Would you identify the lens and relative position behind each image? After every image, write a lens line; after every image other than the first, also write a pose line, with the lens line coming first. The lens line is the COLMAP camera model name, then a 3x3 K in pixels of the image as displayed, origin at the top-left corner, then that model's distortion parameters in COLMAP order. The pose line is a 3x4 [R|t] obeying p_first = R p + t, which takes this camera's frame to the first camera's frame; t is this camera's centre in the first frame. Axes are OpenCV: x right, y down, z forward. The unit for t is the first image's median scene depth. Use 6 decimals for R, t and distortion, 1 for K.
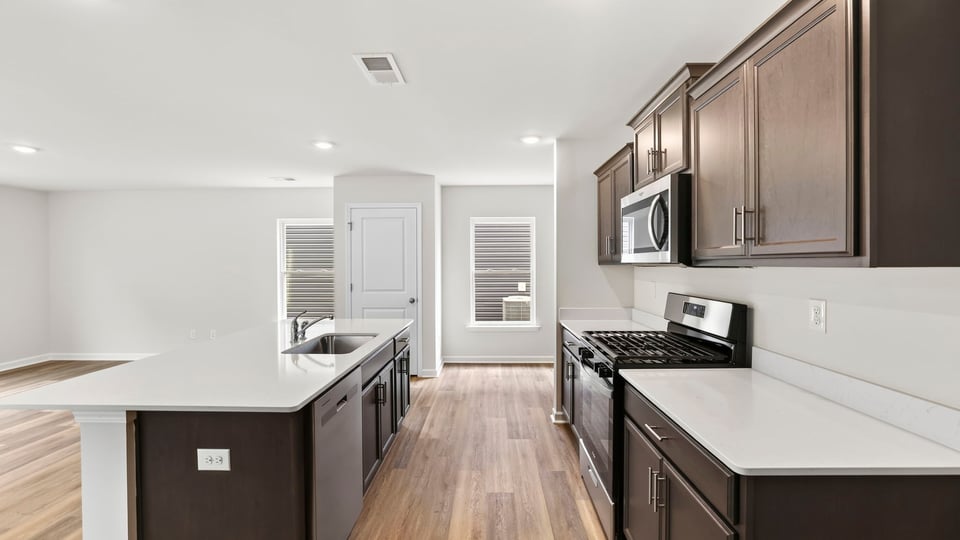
lens RADIAL K [[418.8, 0, 471.1], [0, 418.8, 259.2], [0, 0, 1]] dist [-0.038162, 0.010450]
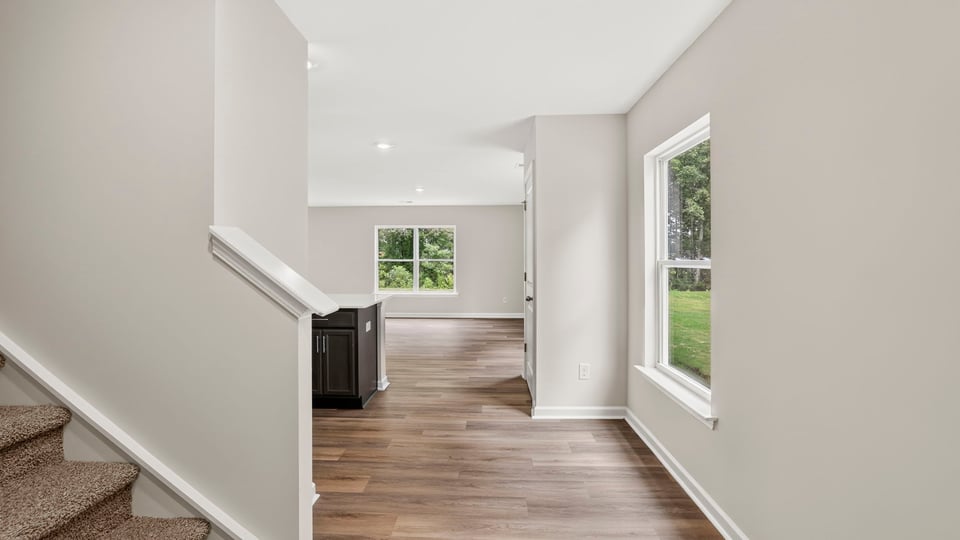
lens RADIAL K [[408.0, 0, 472.8], [0, 408.0, 267.5], [0, 0, 1]] dist [0.000004, 0.000015]
pose [[0.009241, 0.013452, -0.999867, 0.658434], [0.006735, 0.999886, 0.013515, 0.033831], [0.999935, -0.006859, 0.009150, 1.029487]]
